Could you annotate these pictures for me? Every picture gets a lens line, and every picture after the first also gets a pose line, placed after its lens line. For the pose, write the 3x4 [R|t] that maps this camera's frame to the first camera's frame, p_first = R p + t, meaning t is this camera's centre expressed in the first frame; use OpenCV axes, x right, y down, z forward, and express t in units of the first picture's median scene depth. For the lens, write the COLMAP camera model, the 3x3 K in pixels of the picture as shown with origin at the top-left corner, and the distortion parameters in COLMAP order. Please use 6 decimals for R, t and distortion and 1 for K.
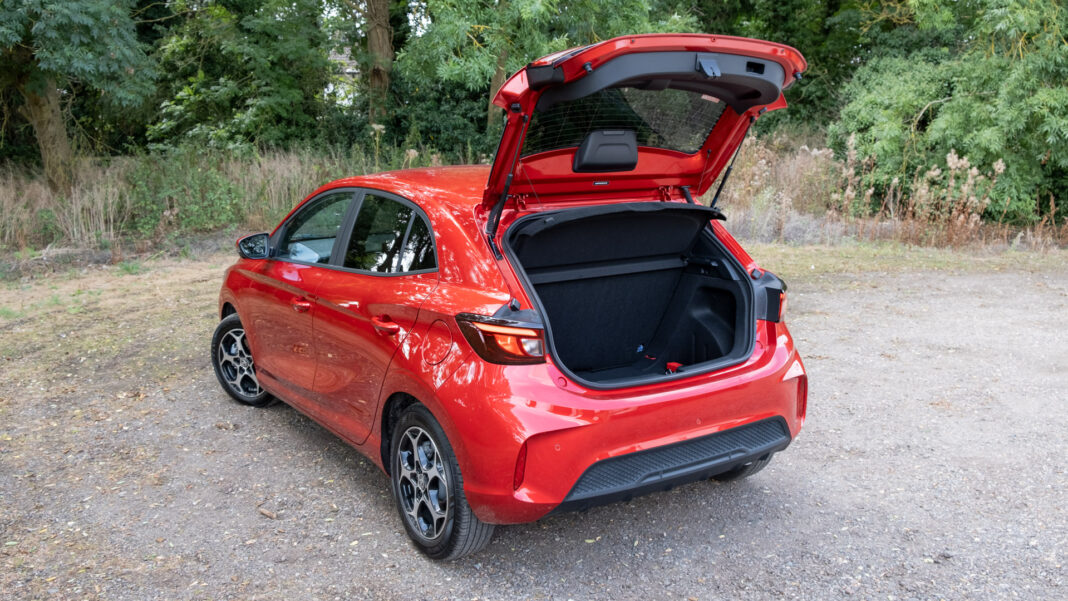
lens RADIAL K [[909.5, 0, 536.6], [0, 909.5, 301.9], [0, 0, 1]] dist [-0.064021, 0.079195]
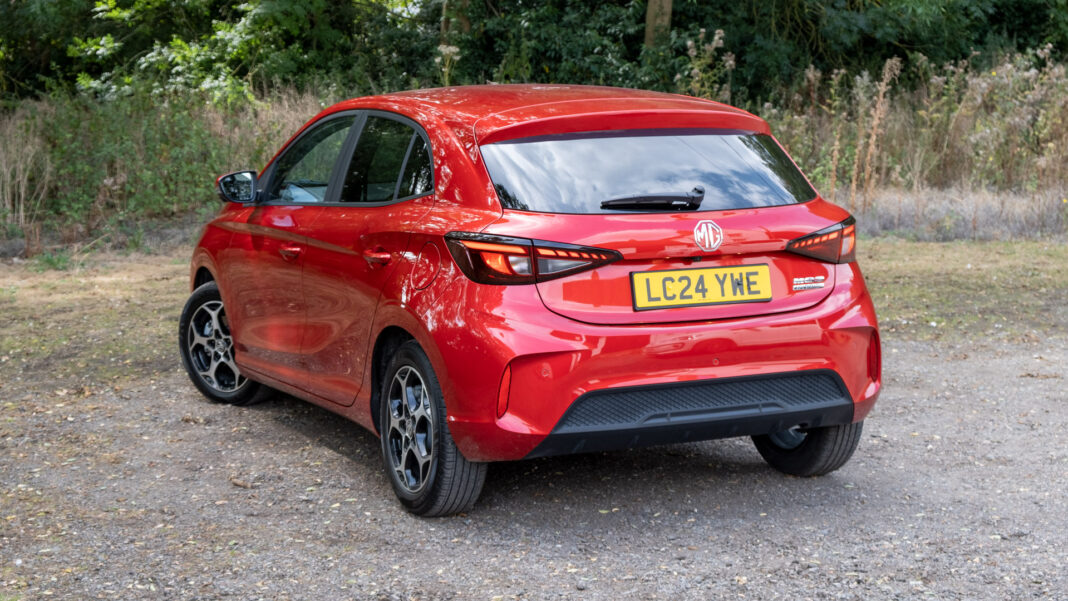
lens RADIAL K [[1773.3, 0, 534.0], [0, 1773.3, 300.5], [0, 0, 1]] dist [0.031285, -0.230387]
pose [[0.990058, 0.014125, -0.139947, 0.141269], [-0.021595, 0.998413, -0.052002, 0.096096], [0.138990, 0.054507, 0.988793, -0.427262]]
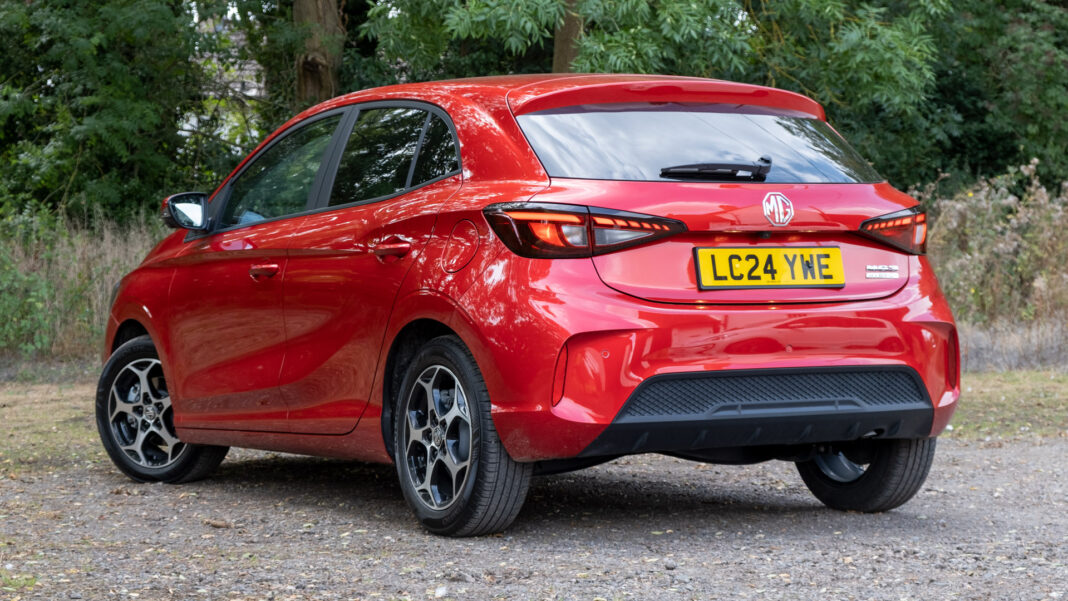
lens RADIAL K [[2242.9, 0, 534.0], [0, 2242.9, 300.5], [0, 0, 1]] dist [0.018838, 0.224226]
pose [[0.998289, -0.003679, -0.058359, 0.041237], [-0.006108, 0.986000, -0.166636, 0.240790], [0.058155, 0.166707, 0.984290, -0.543291]]
